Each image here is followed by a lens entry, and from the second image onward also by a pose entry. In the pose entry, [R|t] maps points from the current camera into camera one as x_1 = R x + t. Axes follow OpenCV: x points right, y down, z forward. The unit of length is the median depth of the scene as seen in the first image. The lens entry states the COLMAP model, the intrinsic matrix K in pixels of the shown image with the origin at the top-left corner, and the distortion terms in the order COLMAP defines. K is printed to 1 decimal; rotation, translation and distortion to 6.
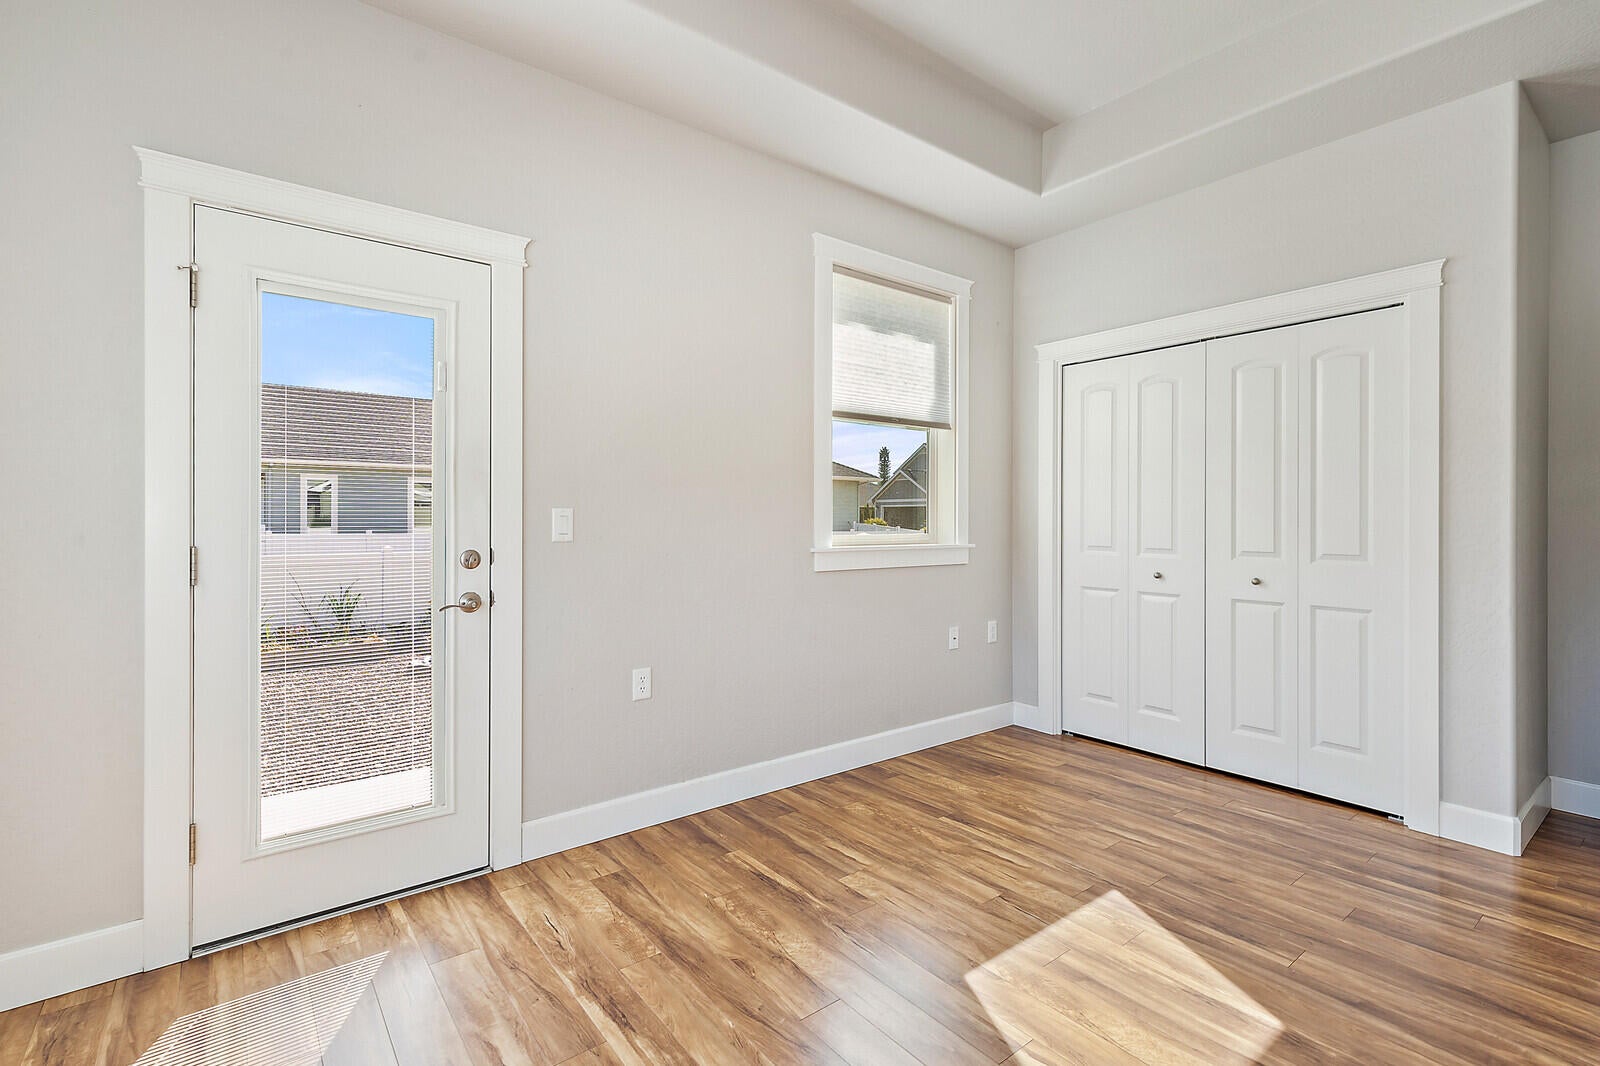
lens RADIAL K [[737.6, 0, 805.0], [0, 737.6, 516.3], [0, 0, 1]] dist [0.008220, -0.000159]
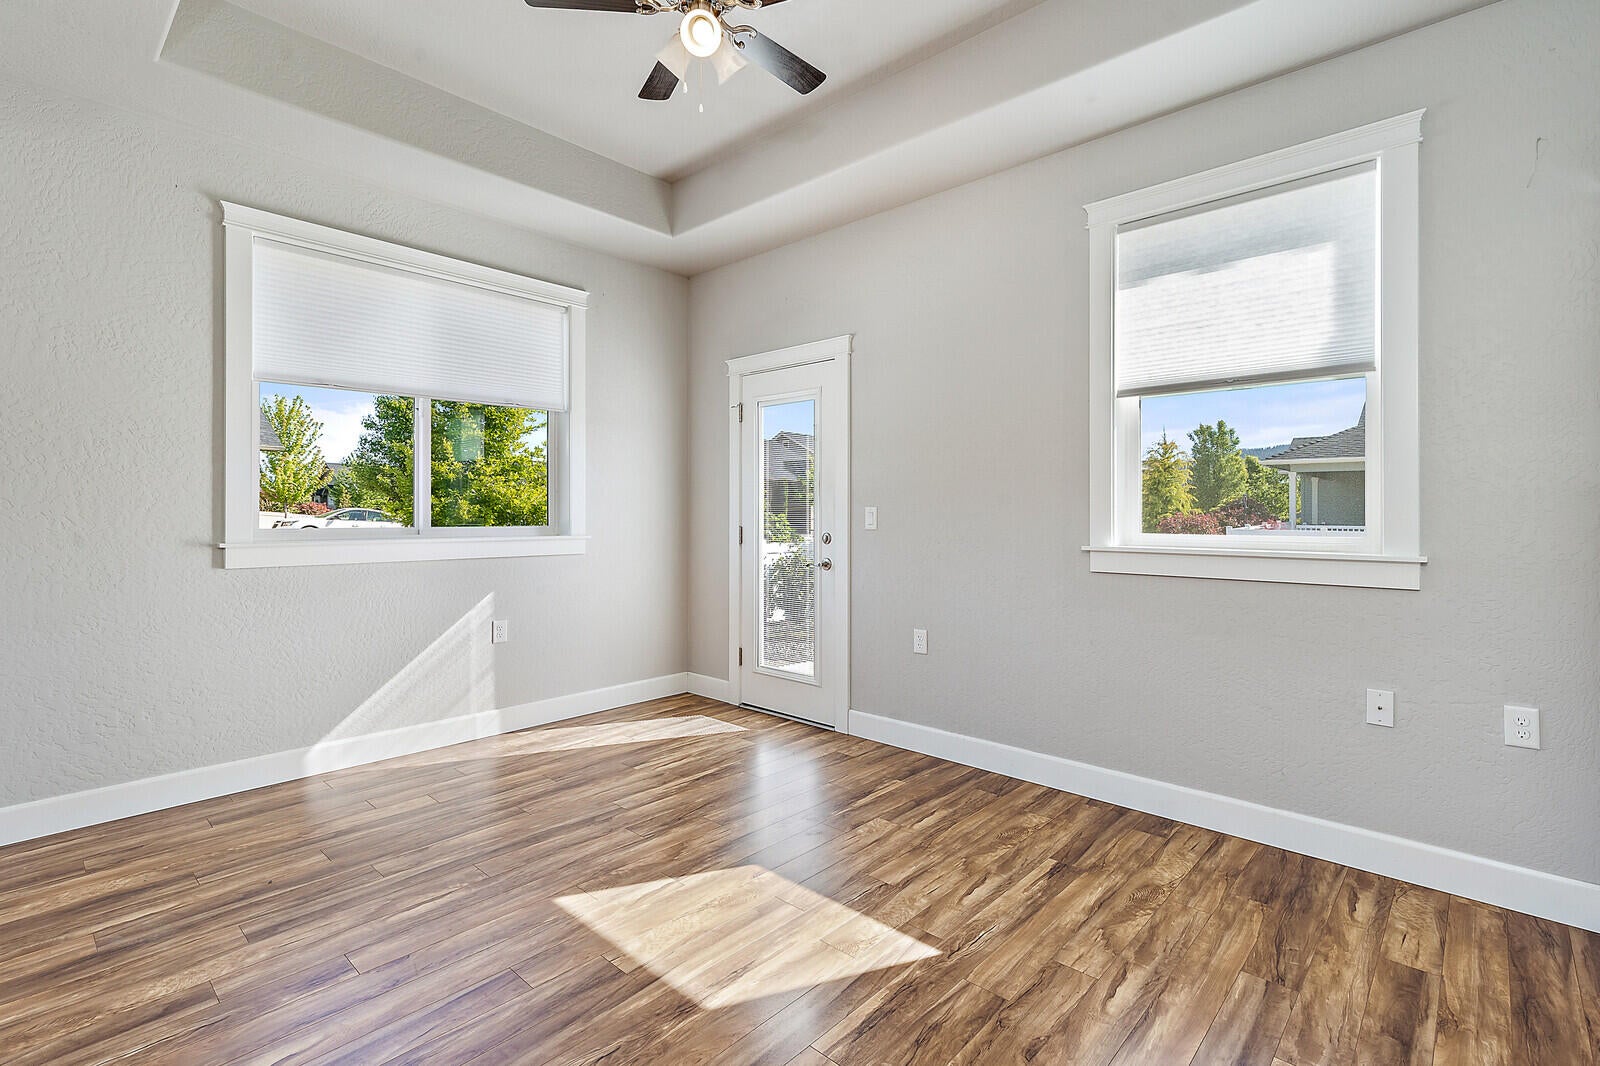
lens RADIAL K [[737.6, 0, 805.0], [0, 737.6, 516.3], [0, 0, 1]] dist [0.008220, -0.000159]
pose [[0.162045, 0.002547, -0.986780, 1.021684], [0.000326, 0.999996, 0.002634, 0.005169], [0.986783, -0.000749, 0.162044, 0.595111]]
